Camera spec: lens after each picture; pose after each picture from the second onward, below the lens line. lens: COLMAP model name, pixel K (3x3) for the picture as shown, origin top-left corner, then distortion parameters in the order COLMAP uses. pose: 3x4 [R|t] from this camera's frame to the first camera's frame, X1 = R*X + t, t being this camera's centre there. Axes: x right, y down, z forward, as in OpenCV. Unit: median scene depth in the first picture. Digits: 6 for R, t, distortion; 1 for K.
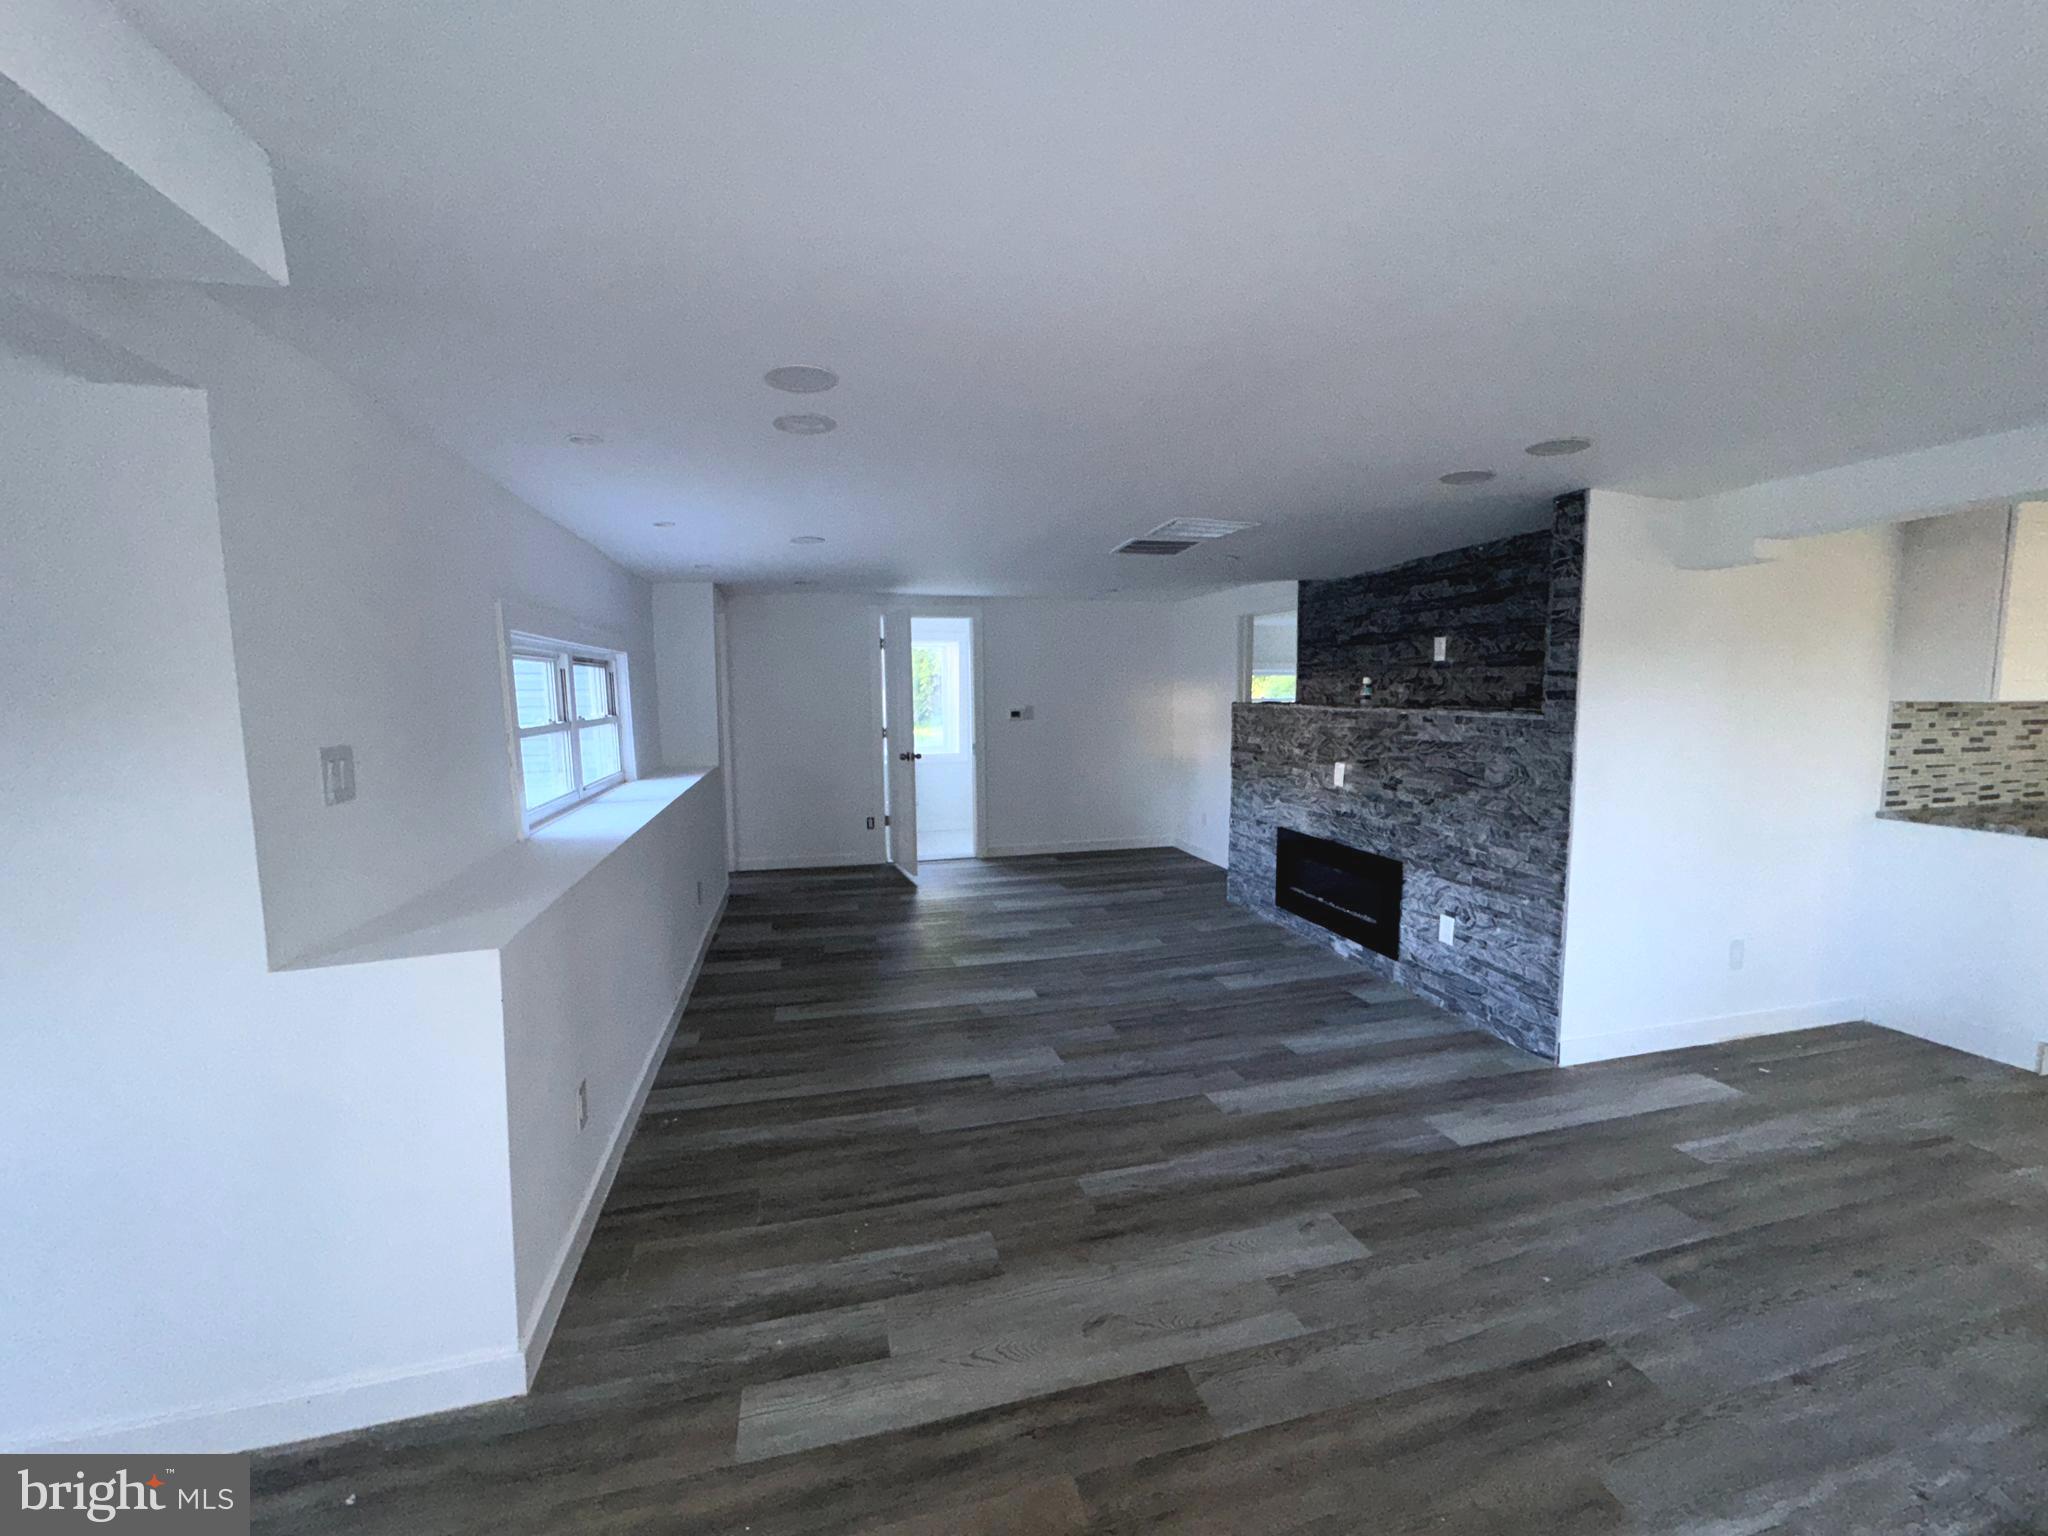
lens RADIAL K [[828.5, 0, 1022.7], [0, 828.5, 767.3], [0, 0, 1]] dist [-0.001818, 0.000035]
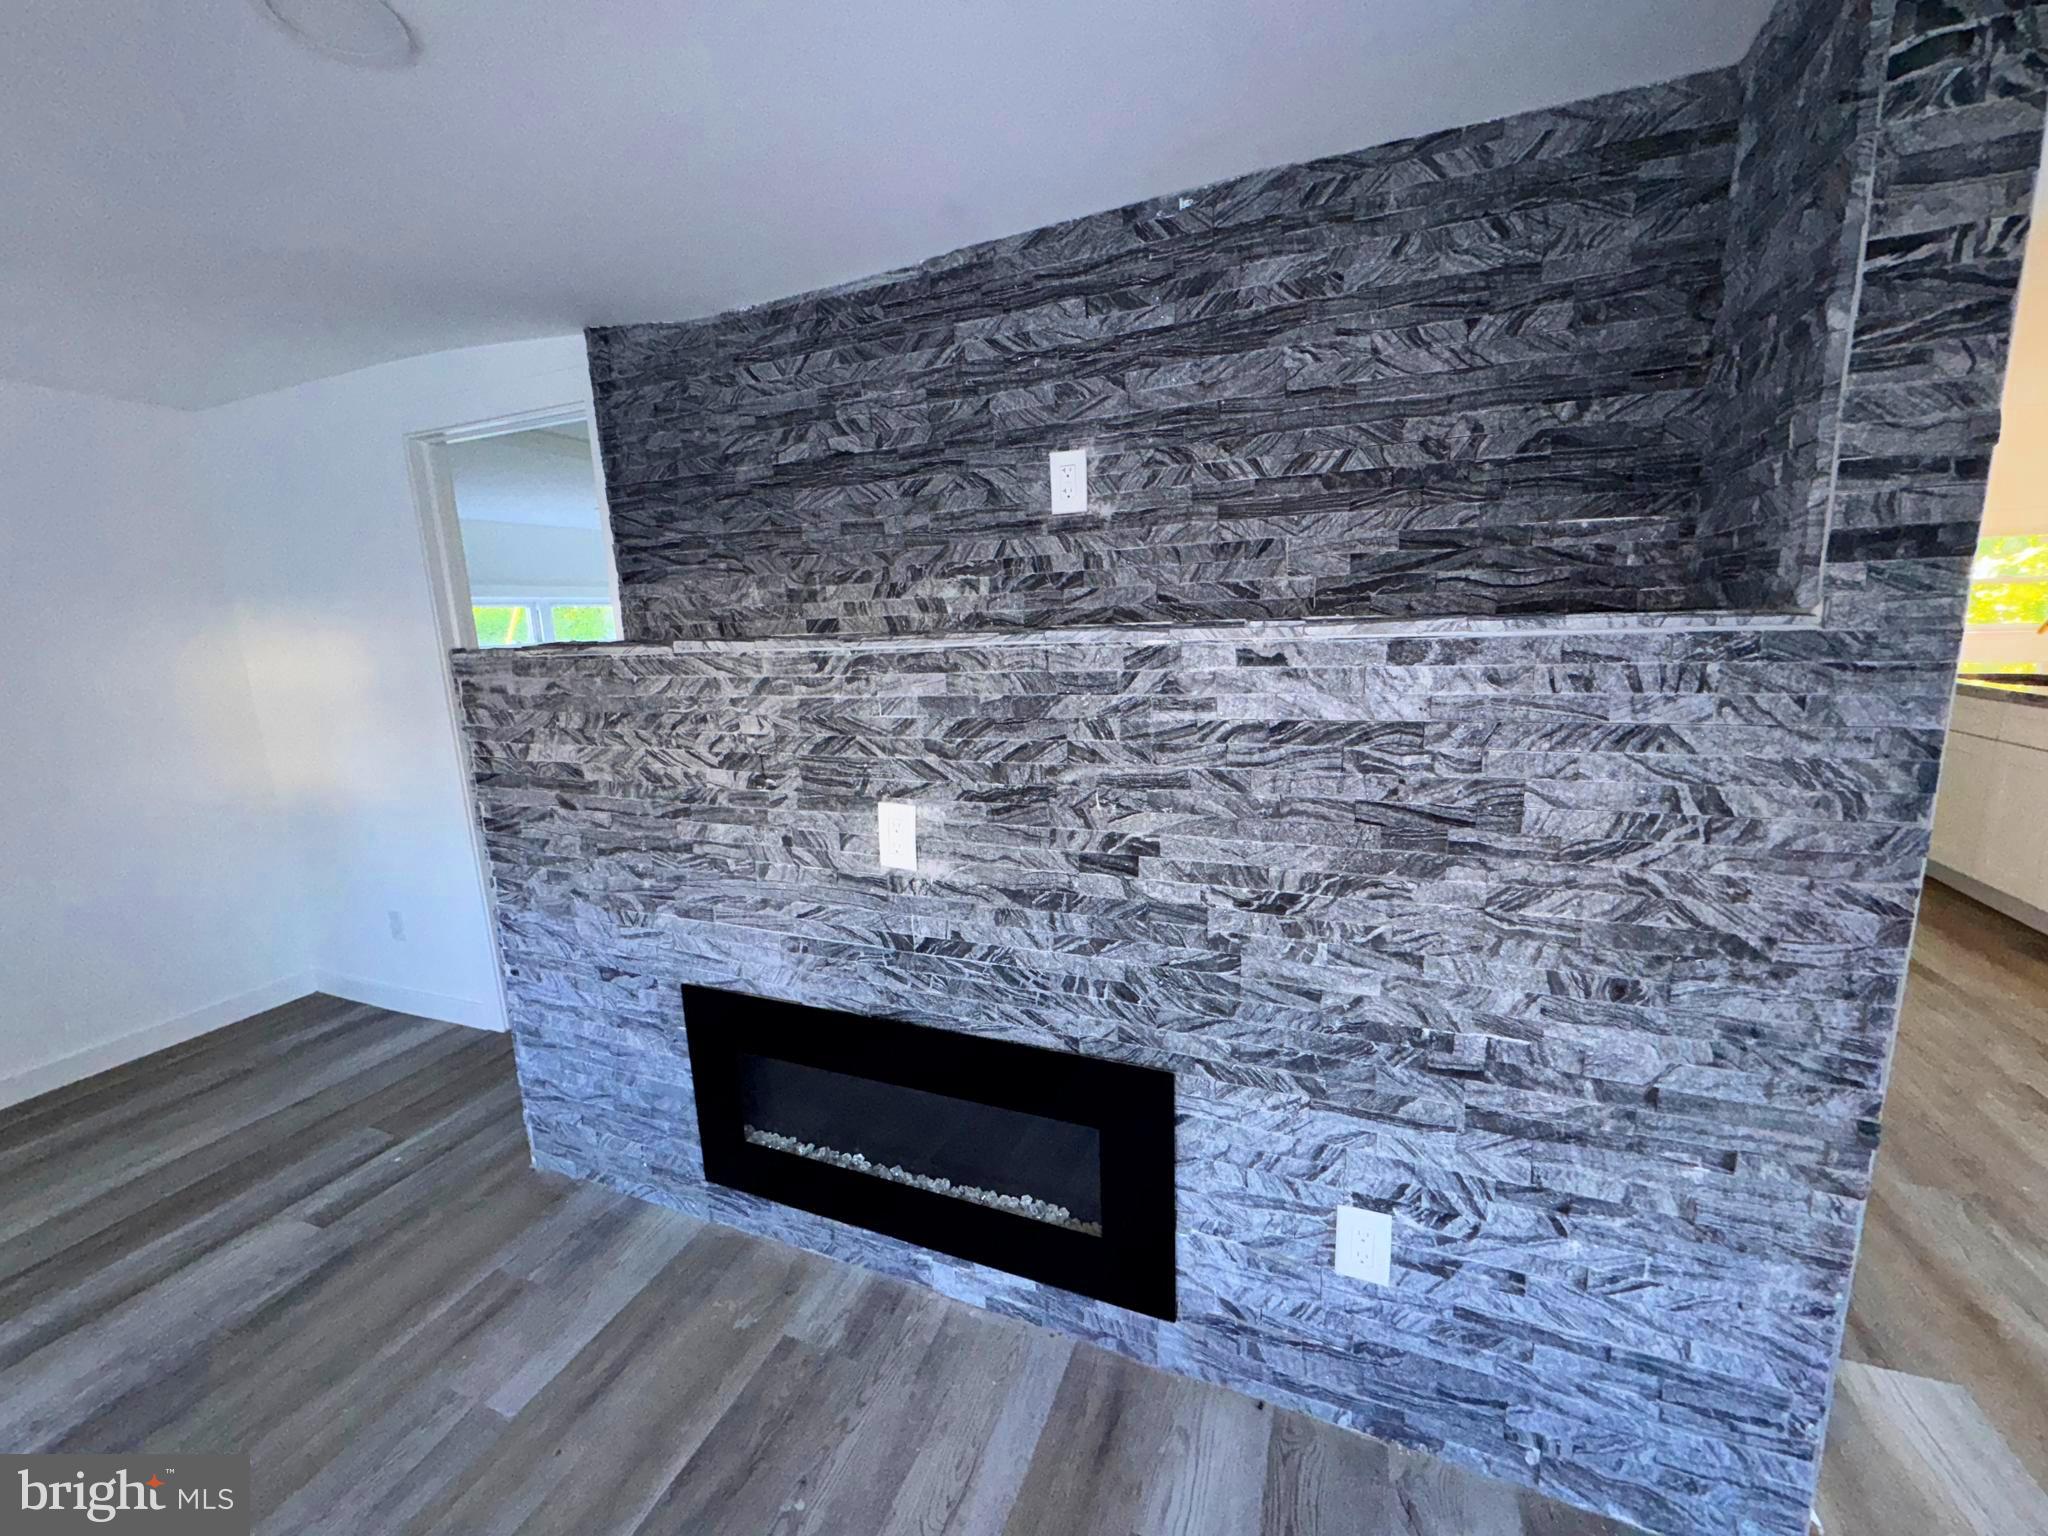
lens RADIAL K [[817.9, 0, 1023.7], [0, 817.9, 764.9], [0, 0, 1]] dist [-0.003378, -0.000168]
pose [[0.604394, -0.164798, 0.779455, 0.168944], [0.114274, 0.986188, 0.119898, -0.061048], [-0.788447, 0.016606, 0.614878, 0.823184]]
